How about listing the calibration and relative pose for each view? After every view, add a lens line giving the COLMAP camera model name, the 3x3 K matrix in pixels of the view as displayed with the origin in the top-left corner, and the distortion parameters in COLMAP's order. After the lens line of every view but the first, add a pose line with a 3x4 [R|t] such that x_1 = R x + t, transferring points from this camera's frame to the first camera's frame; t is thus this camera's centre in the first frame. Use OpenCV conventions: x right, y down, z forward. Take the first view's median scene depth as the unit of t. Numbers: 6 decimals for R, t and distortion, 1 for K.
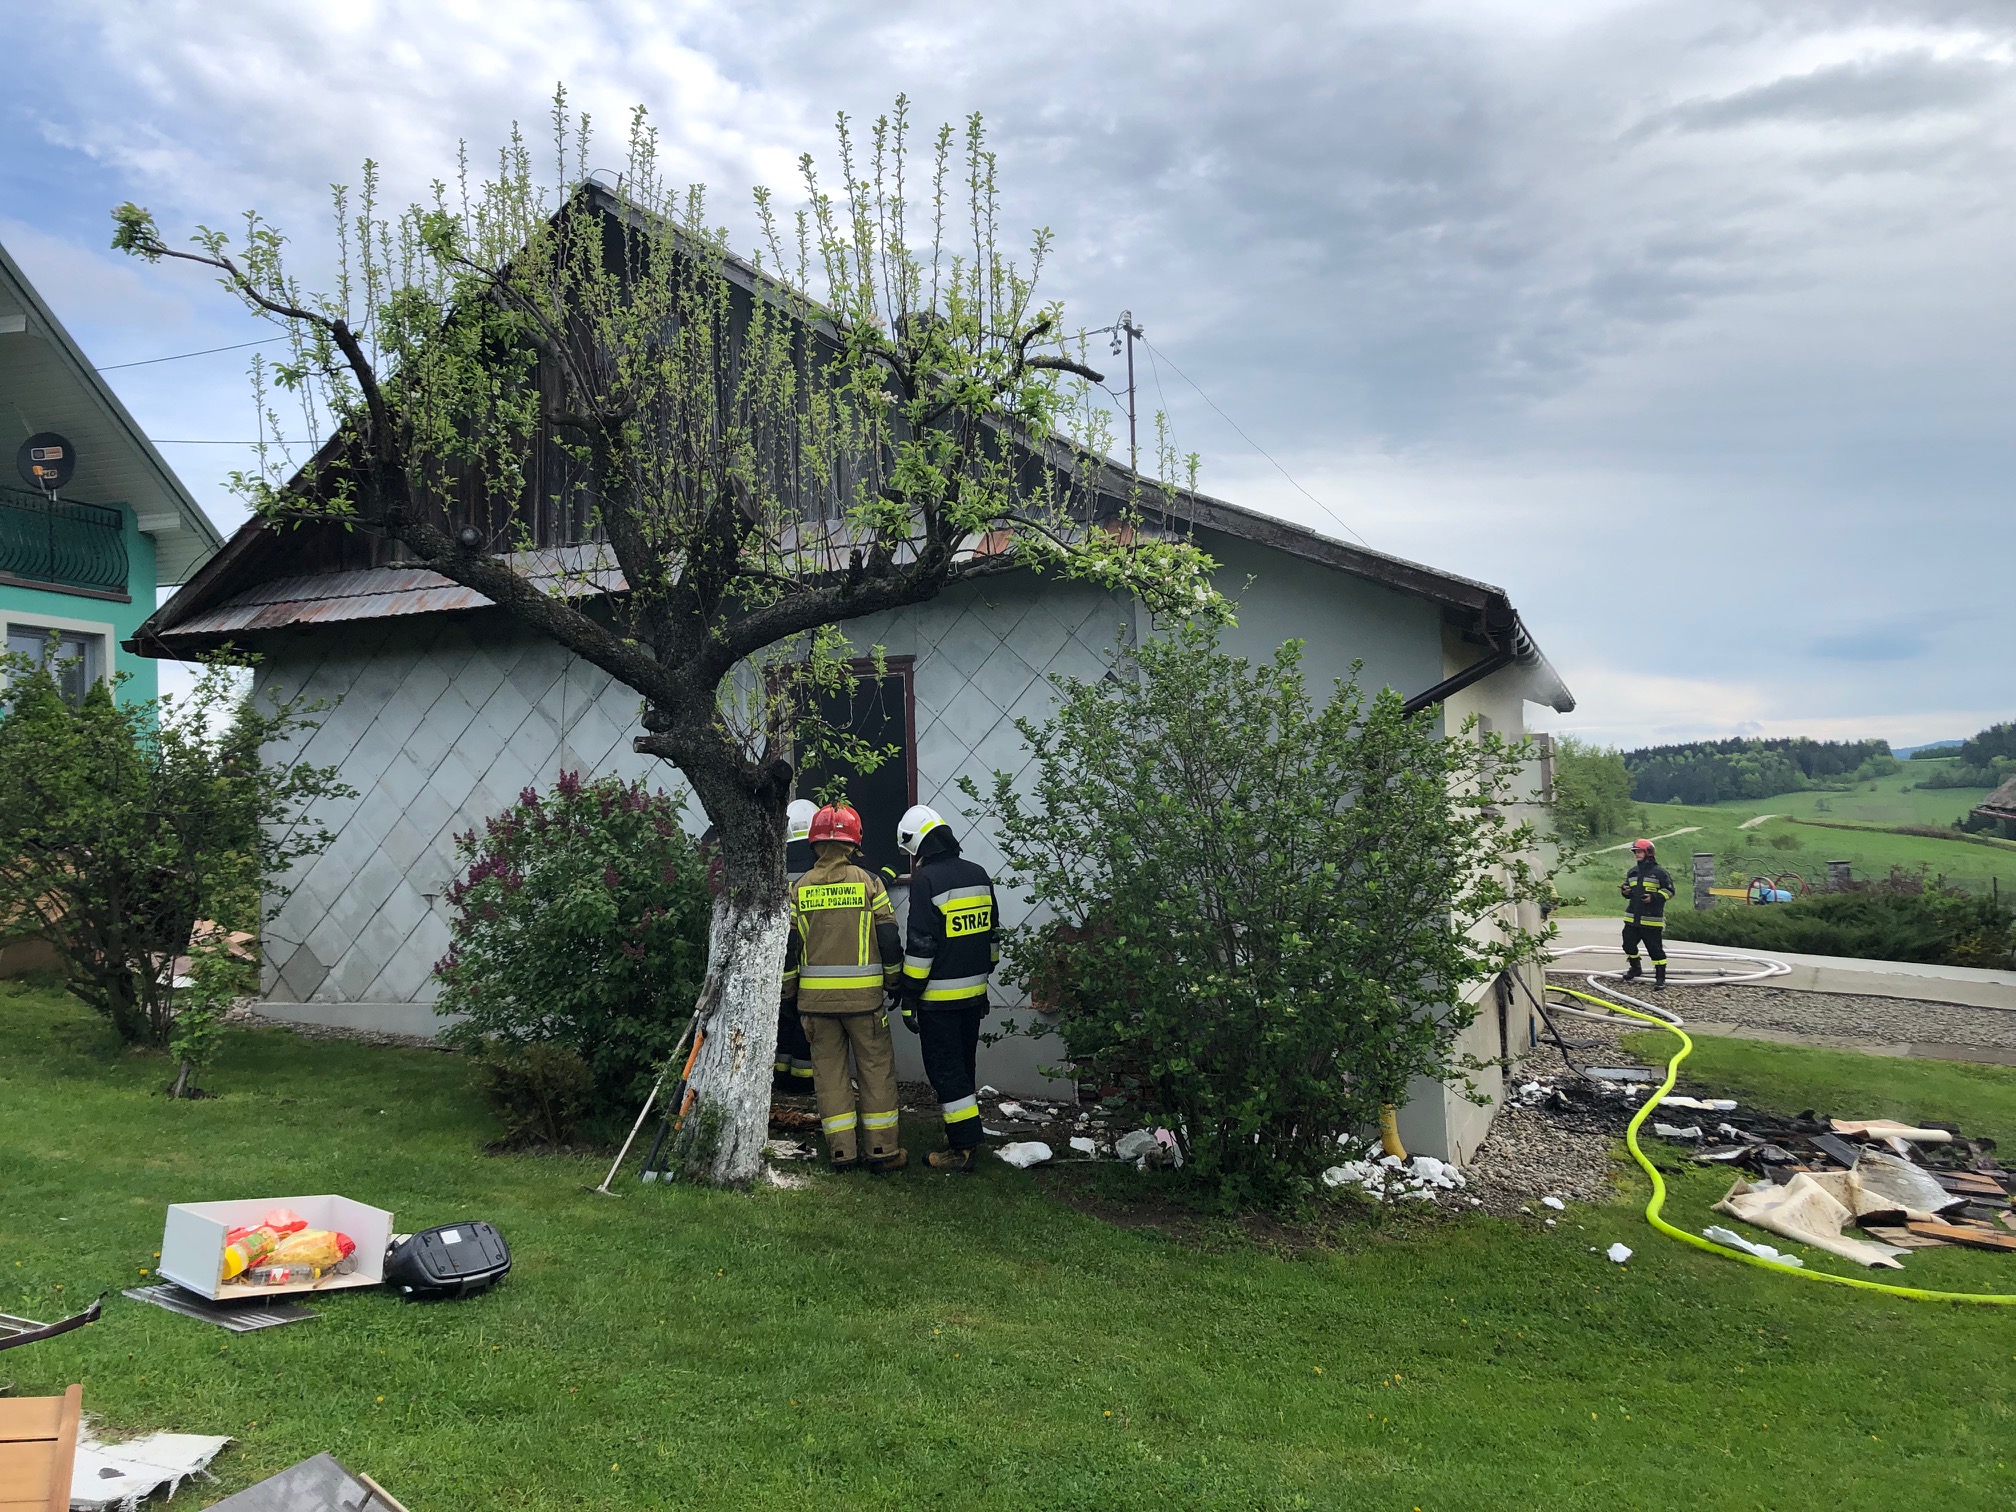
lens RADIAL K [[1641.1, 0, 1008.0], [0, 1641.1, 756.0], [0, 0, 1]] dist [0.025593, -0.010734]
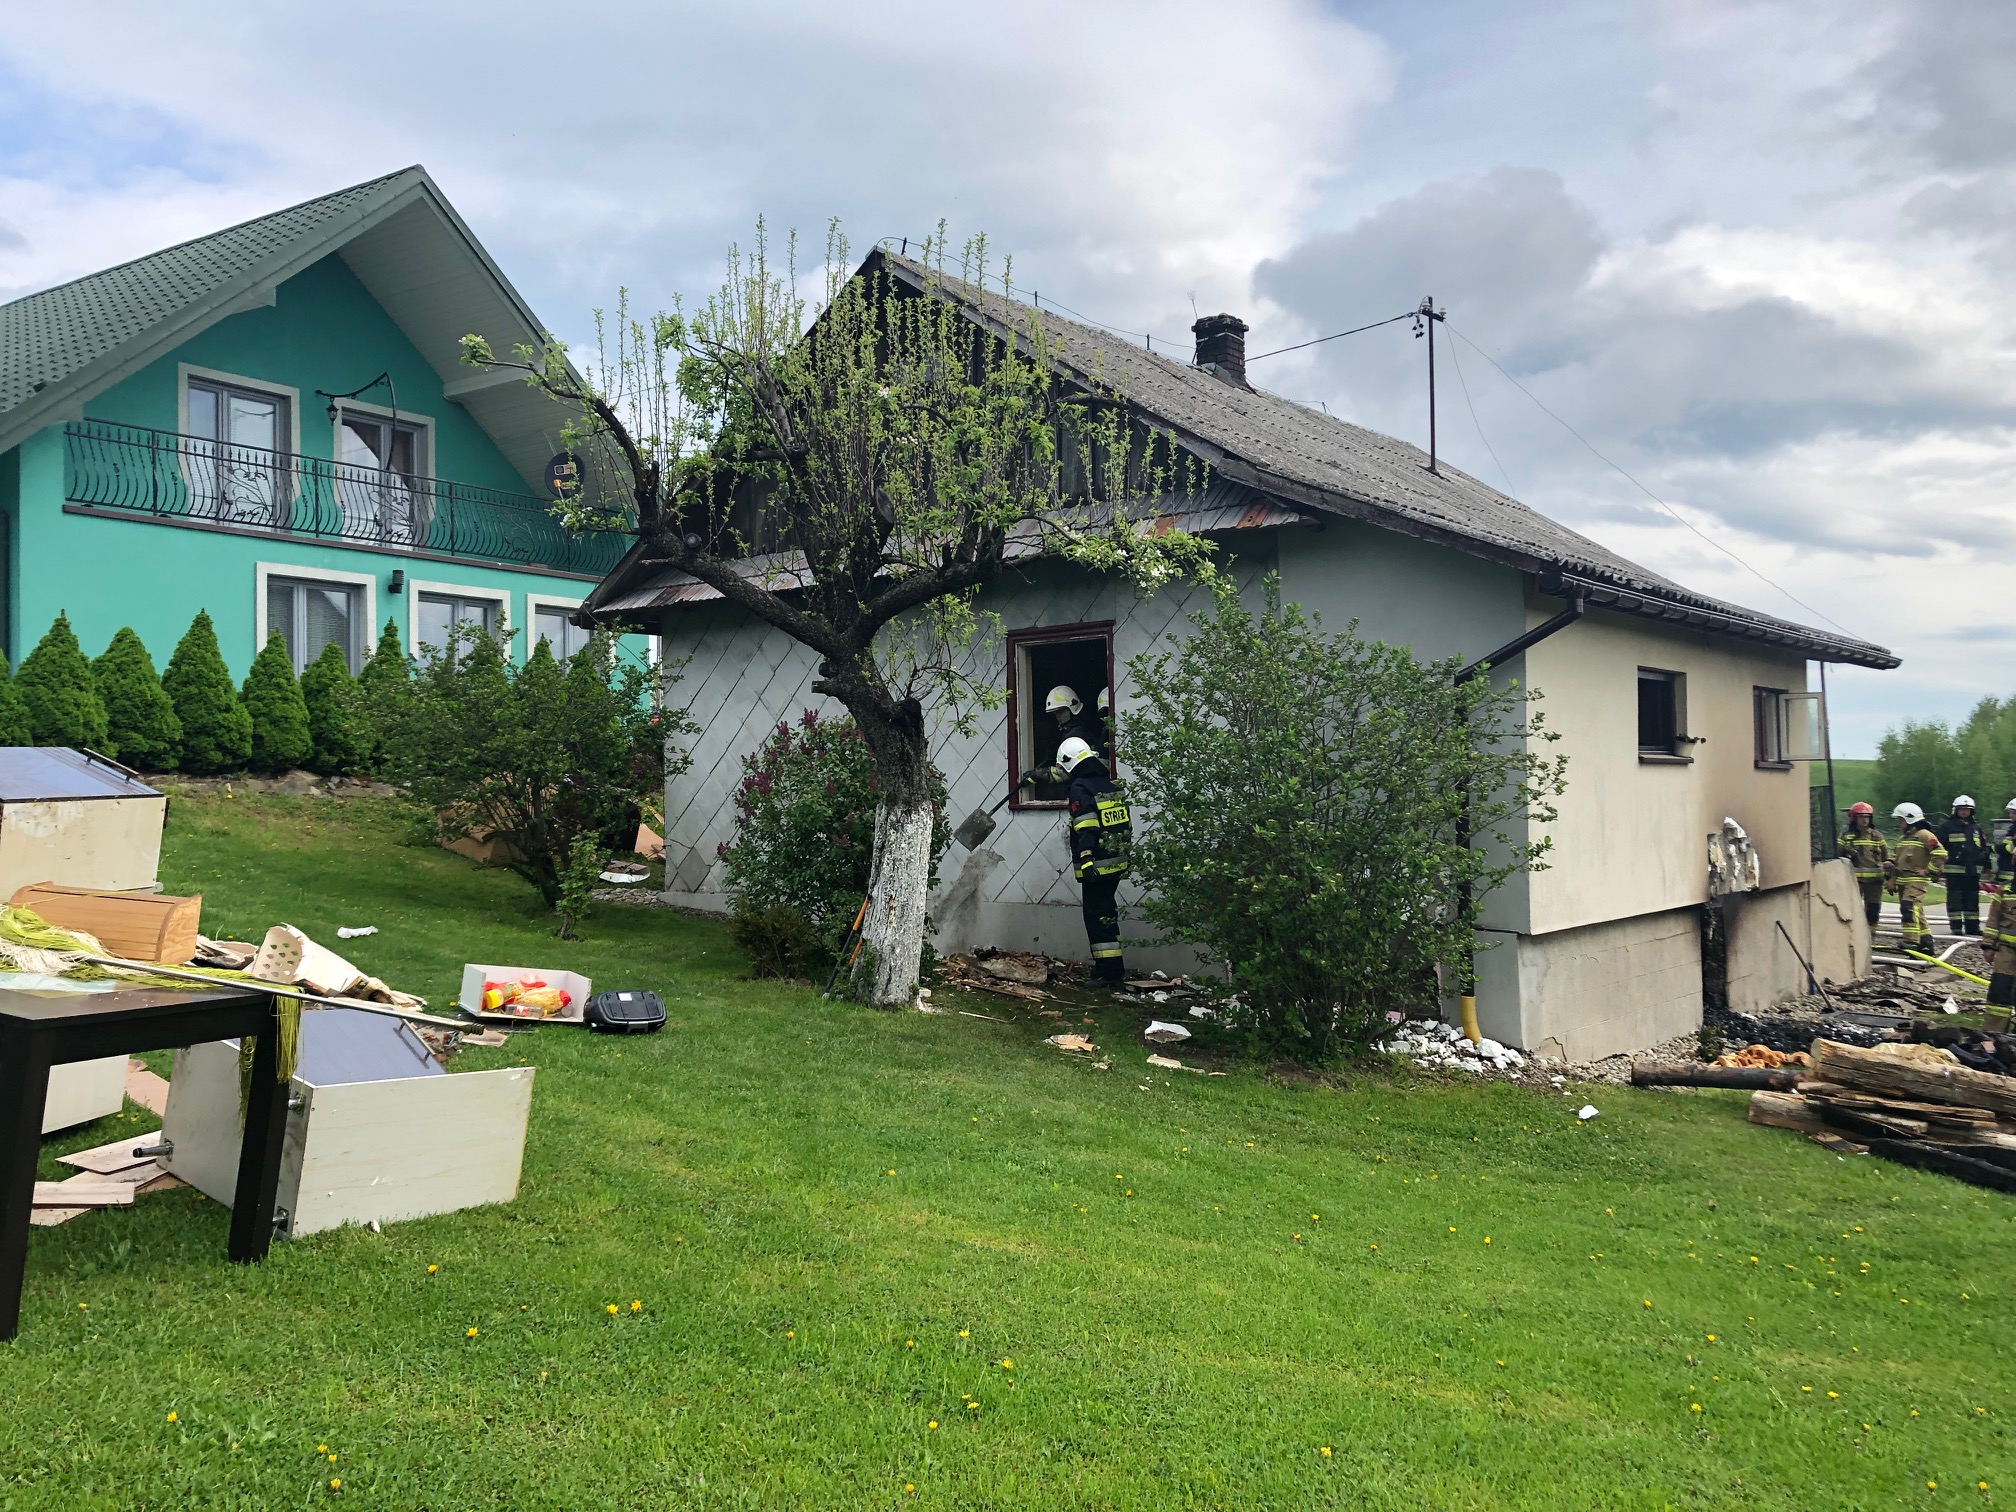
lens RADIAL K [[1571.3, 0, 1008.0], [0, 1571.3, 756.0], [0, 0, 1]] dist [0.092427, -0.200394]
pose [[0.957998, 0.011716, -0.286535, 0.305514], [-0.004792, 0.999680, 0.024854, 0.017077], [0.286734, -0.022437, 0.957747, -0.228458]]
